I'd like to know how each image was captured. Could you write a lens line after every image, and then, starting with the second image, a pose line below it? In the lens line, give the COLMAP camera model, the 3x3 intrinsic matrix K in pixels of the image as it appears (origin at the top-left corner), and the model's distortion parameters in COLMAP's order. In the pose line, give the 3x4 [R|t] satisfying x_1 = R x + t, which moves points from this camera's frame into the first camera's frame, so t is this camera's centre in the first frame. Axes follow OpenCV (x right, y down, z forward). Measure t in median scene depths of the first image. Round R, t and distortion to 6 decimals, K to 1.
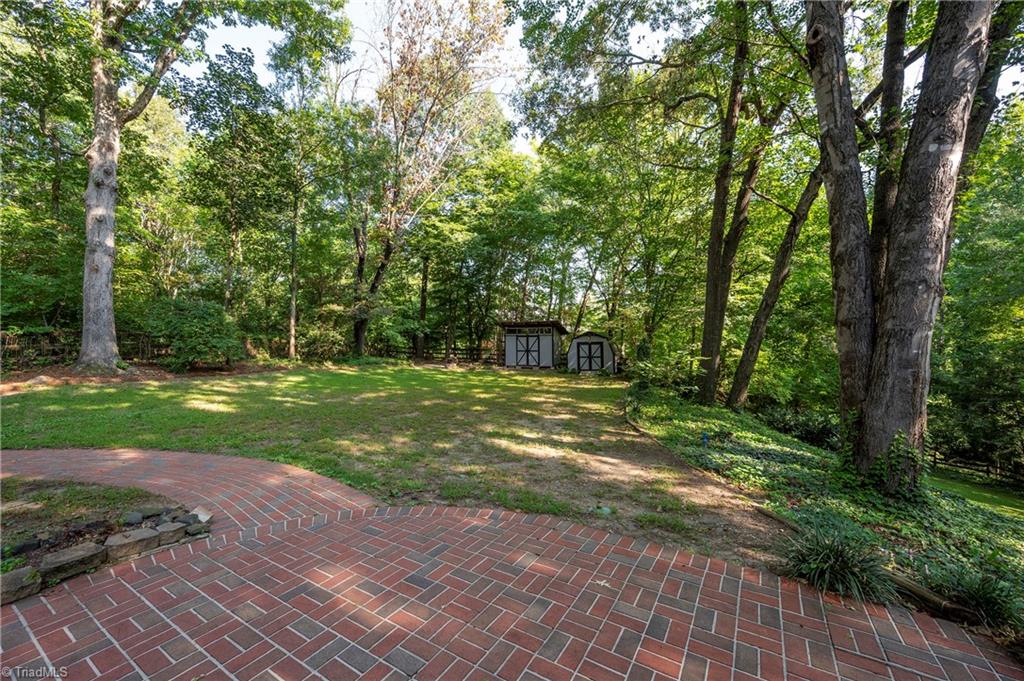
lens RADIAL K [[401.4, 0, 512.0], [0, 401.4, 340.5], [0, 0, 1]] dist [0.000813, 0.000137]
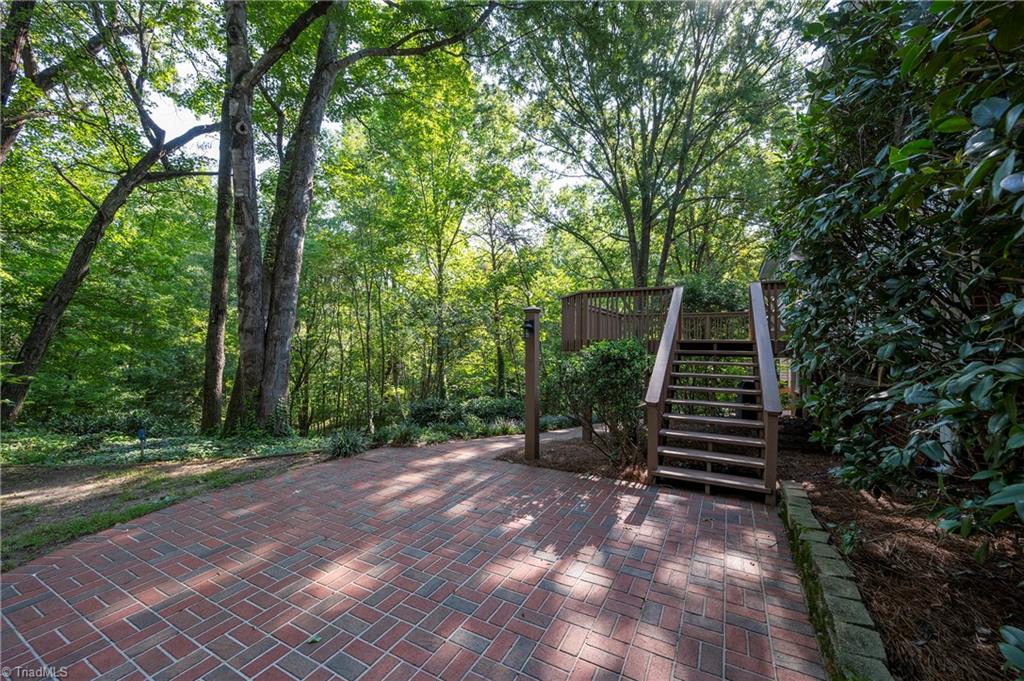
lens RADIAL K [[401.4, 0, 512.0], [0, 401.4, 340.5], [0, 0, 1]] dist [0.000813, 0.000137]
pose [[-0.050380, 0.008521, 0.998694, -0.764361], [-0.005666, 0.999945, -0.008818, 0.000640], [-0.998714, -0.006103, -0.050329, 0.114035]]
